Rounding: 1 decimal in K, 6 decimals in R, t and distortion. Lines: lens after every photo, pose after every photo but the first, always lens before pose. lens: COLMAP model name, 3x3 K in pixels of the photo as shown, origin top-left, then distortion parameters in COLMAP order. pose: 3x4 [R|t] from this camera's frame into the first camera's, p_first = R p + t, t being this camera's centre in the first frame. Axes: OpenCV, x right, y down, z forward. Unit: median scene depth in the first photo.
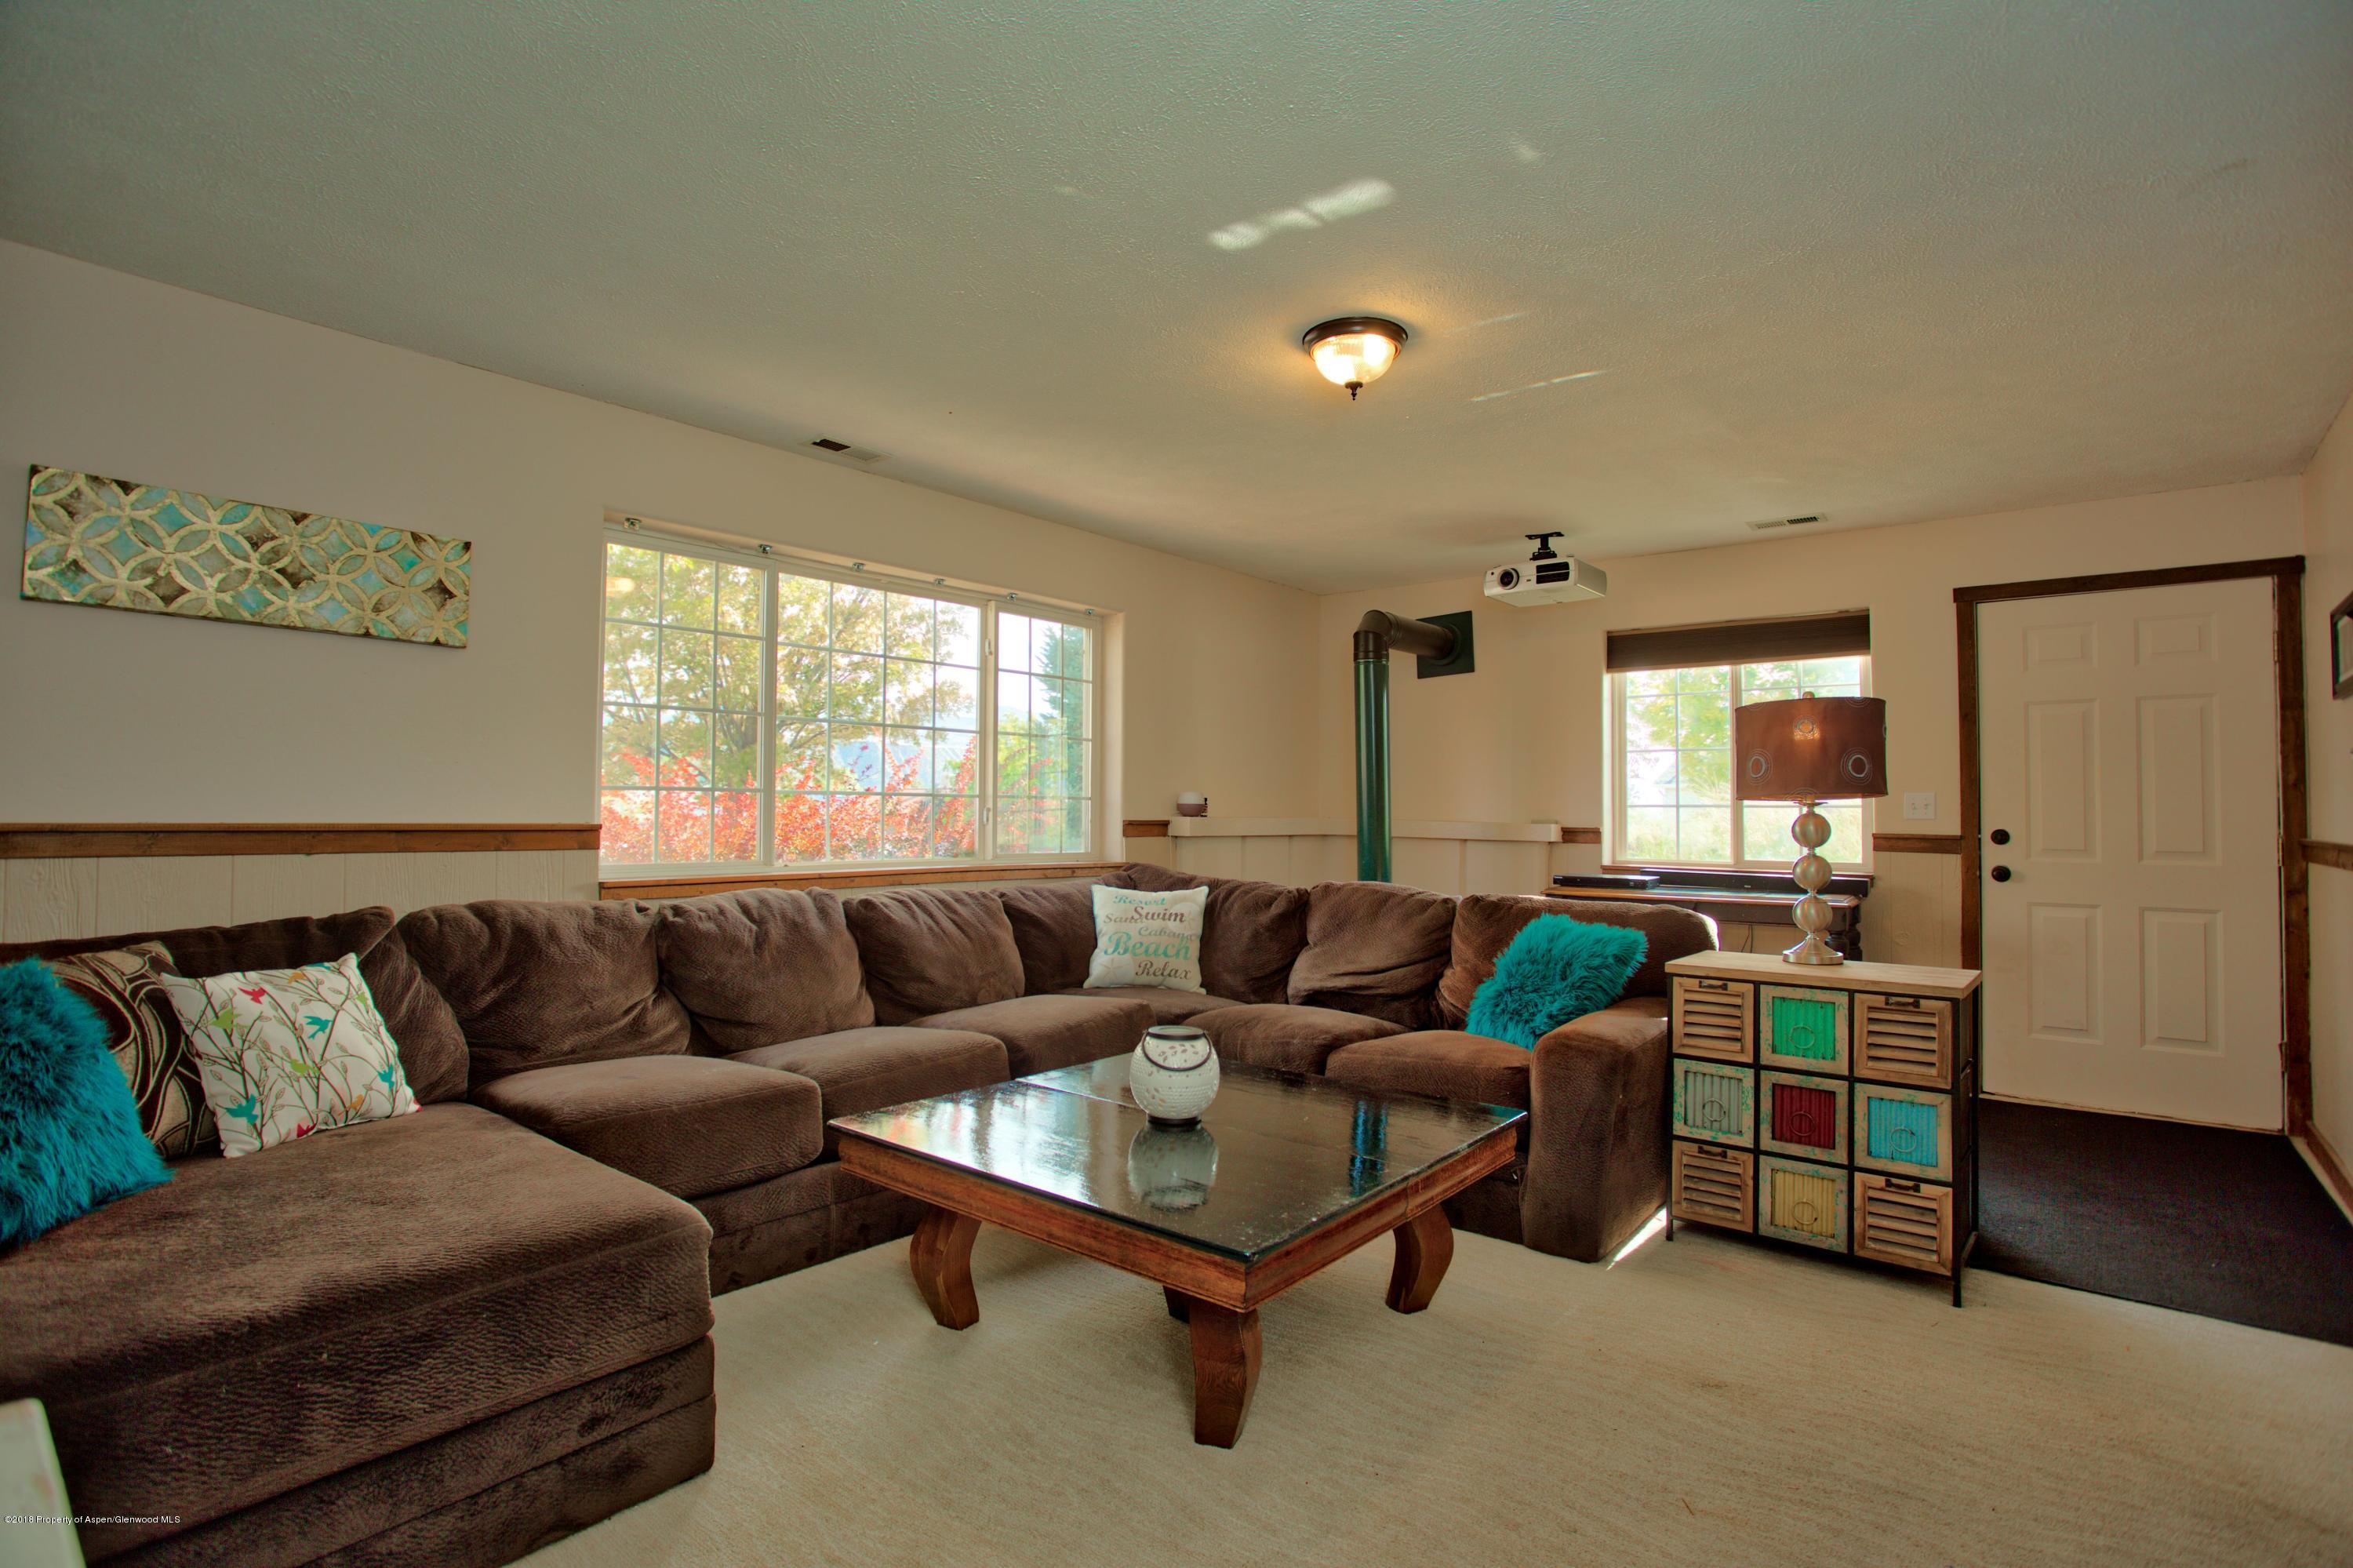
lens RADIAL K [[1151.3, 0, 1176.5], [0, 1151.3, 784.0], [0, 0, 1]] dist [-0.072318, 0.028949]
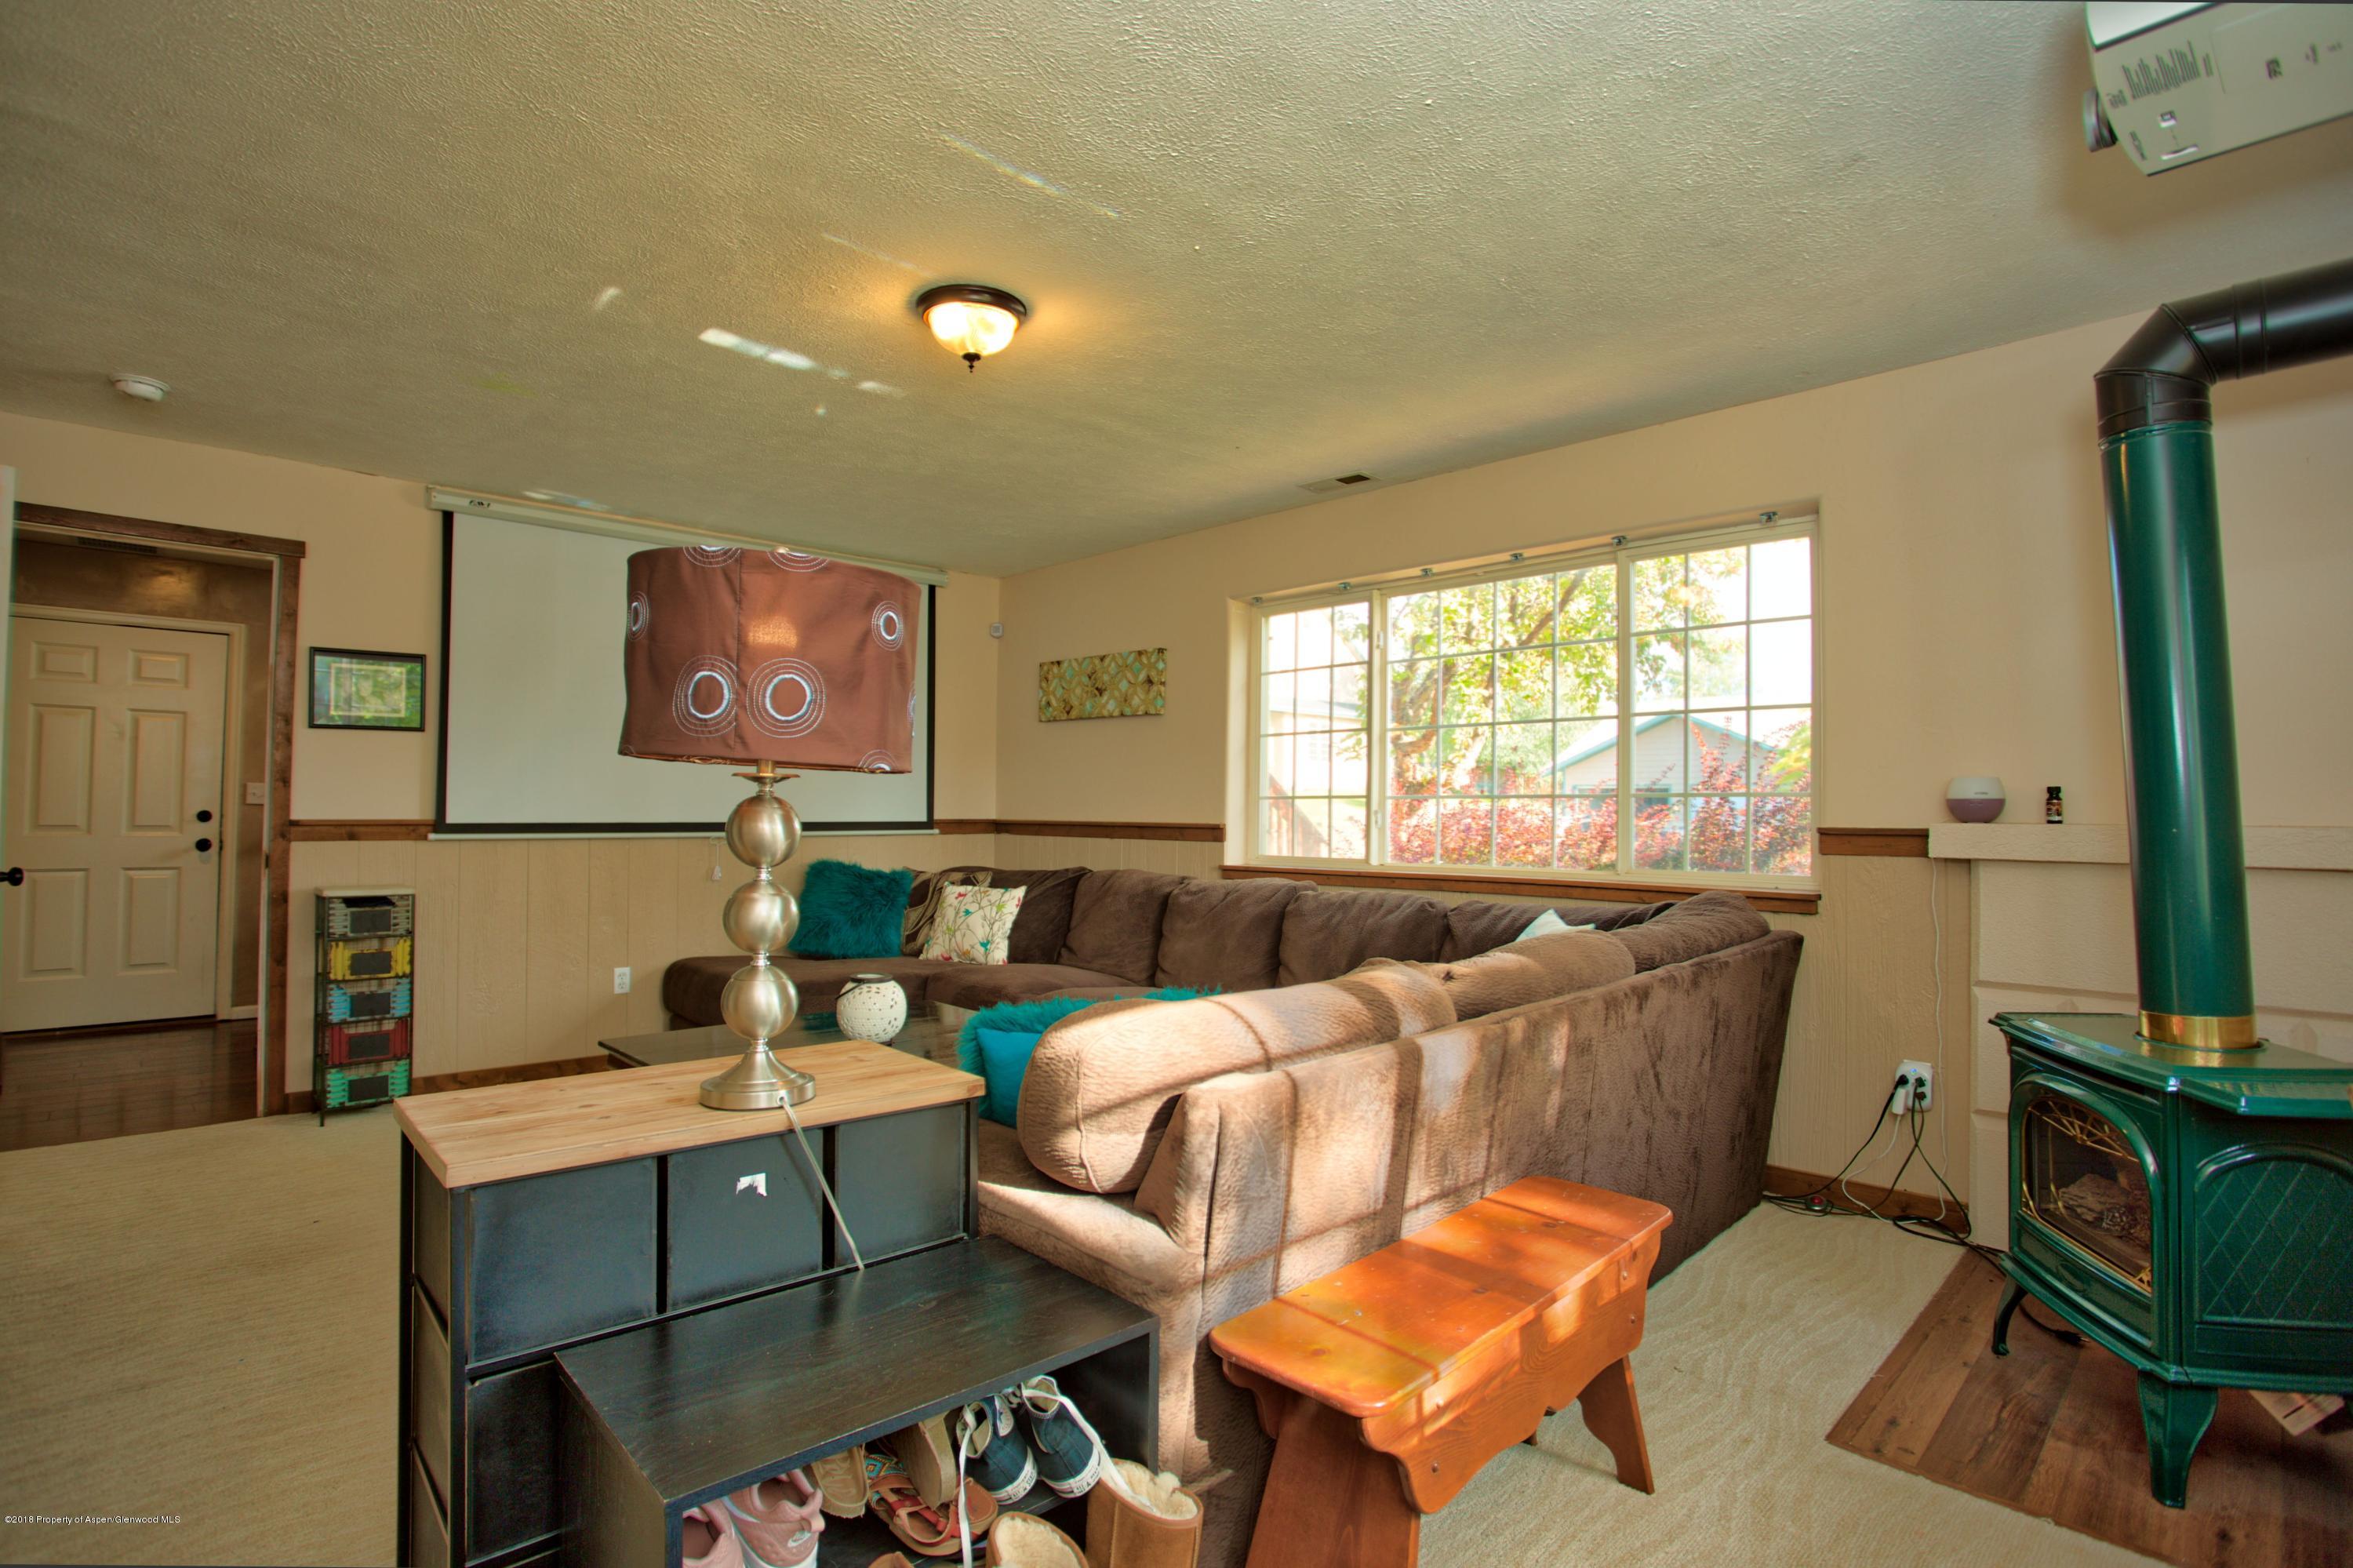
lens RADIAL K [[1151.3, 0, 1176.5], [0, 1151.3, 784.0], [0, 0, 1]] dist [-0.072318, 0.028949]
pose [[-0.125457, -0.033721, -0.991526, 0.793371], [0.018092, 0.999178, -0.036270, 0.030981], [0.991934, -0.022489, -0.124744, 0.960067]]
